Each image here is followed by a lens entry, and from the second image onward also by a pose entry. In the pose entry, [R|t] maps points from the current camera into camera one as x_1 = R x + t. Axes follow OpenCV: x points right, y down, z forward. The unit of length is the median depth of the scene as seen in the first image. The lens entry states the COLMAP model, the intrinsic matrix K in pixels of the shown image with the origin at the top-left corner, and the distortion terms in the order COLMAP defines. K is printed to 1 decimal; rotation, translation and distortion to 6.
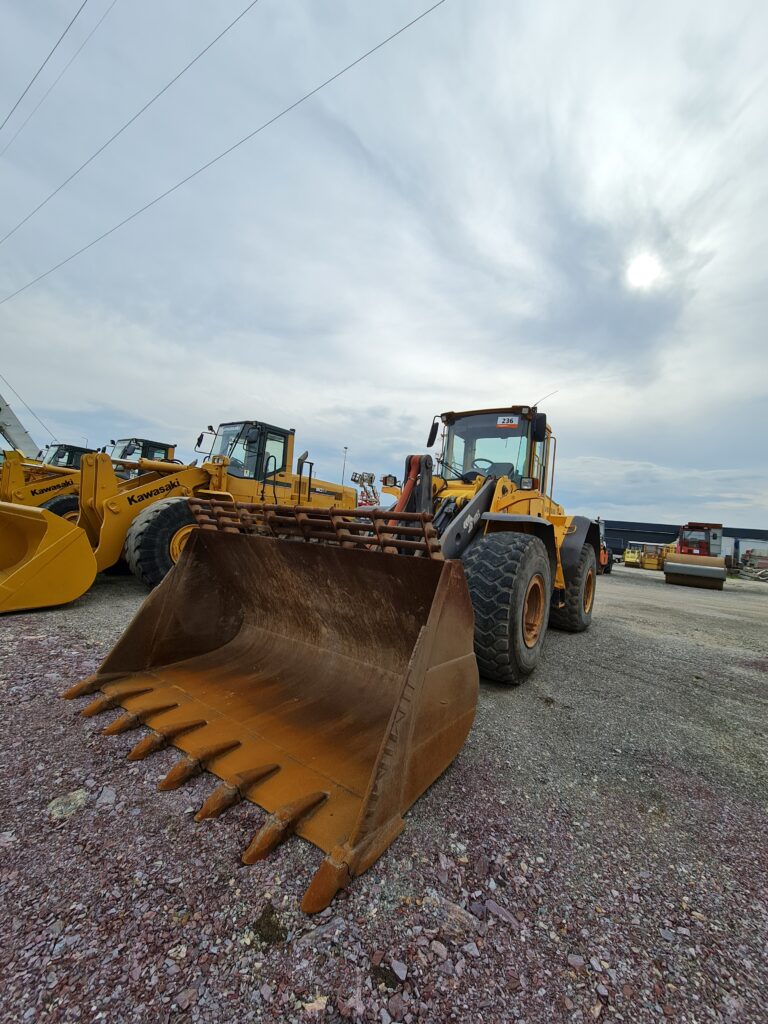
lens RADIAL K [[418.3, 0, 381.7], [0, 418.3, 505.4], [0, 0, 1]] dist [-0.021609, 0.010343]
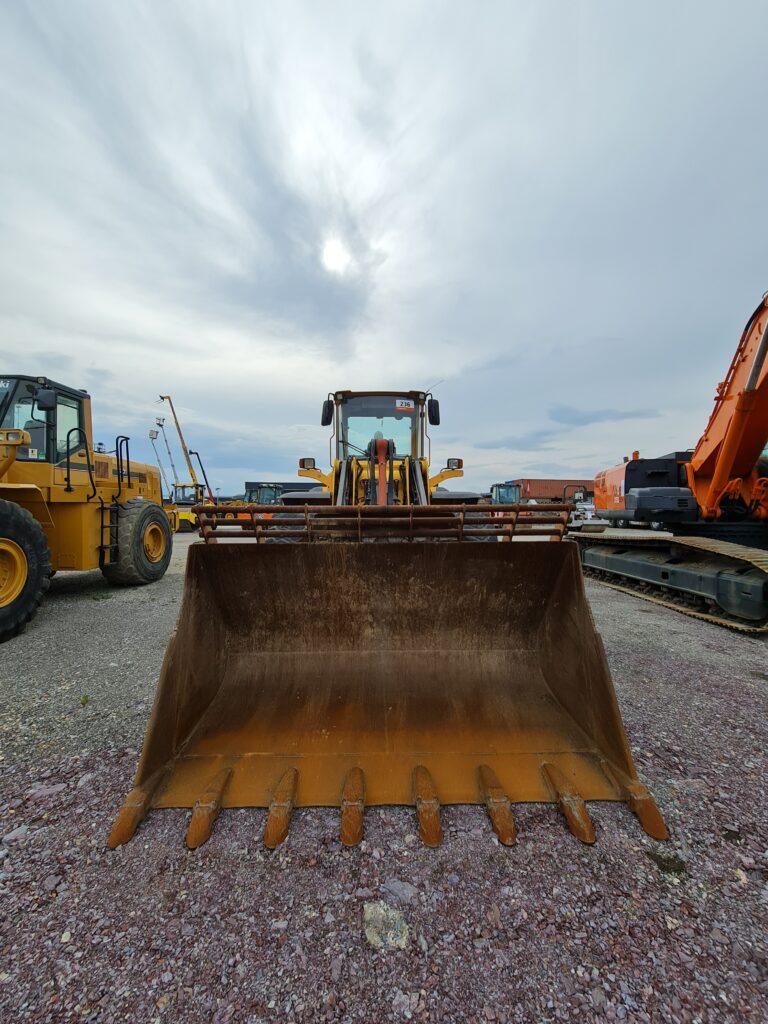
lens RADIAL K [[417.8, 0, 383.6], [0, 417.8, 508.6], [0, 0, 1]] dist [-0.001897, -0.000693]
pose [[0.799391, -0.095912, 0.593106, -0.585421], [0.044786, 0.993942, 0.100368, -0.064087], [-0.599140, -0.053671, 0.798844, 0.217257]]
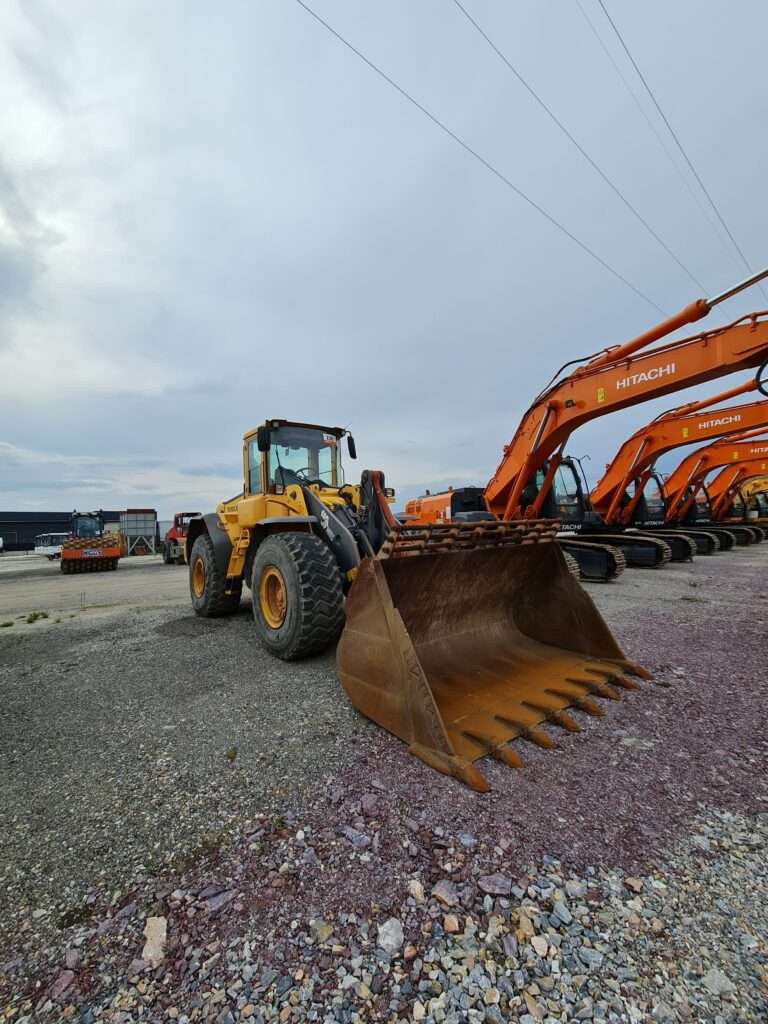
lens RADIAL K [[411.0, 0, 384.0], [0, 411.0, 512.0], [0, 0, 1]] dist [0.002355, 0.000119]
pose [[0.271732, -0.062974, 0.960310, -1.164598], [0.013612, 0.998008, 0.061594, -0.085516], [-0.962277, -0.003666, 0.272048, 0.744291]]
